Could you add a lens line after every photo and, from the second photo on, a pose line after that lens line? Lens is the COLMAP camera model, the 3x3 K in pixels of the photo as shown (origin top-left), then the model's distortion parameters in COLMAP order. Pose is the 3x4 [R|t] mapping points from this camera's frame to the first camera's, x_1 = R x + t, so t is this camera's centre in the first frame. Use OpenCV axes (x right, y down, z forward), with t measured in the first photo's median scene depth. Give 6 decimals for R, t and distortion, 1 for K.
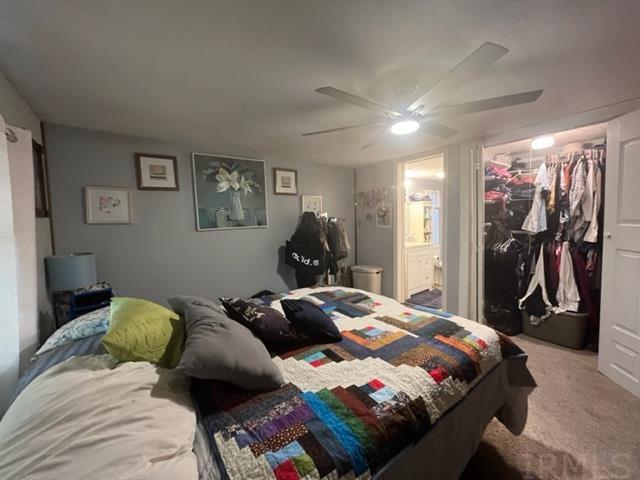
lens RADIAL K [[258.4, 0, 319.3], [0, 258.4, 238.8], [0, 0, 1]] dist [-0.002136, 0.000111]
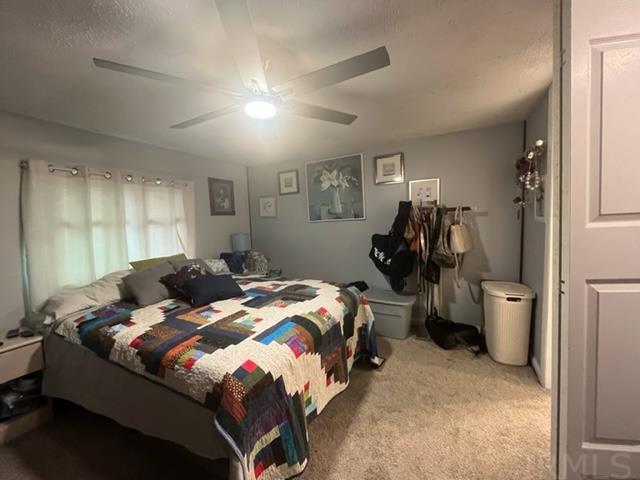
lens RADIAL K [[258.4, 0, 319.6], [0, 258.4, 238.6], [0, 0, 1]] dist [-0.002136, 0.000111]
pose [[0.417849, 0.076804, -0.905264, 0.730109], [-0.031397, 0.997046, 0.070099, -0.040372], [0.907974, -0.000868, 0.419026, 0.480443]]
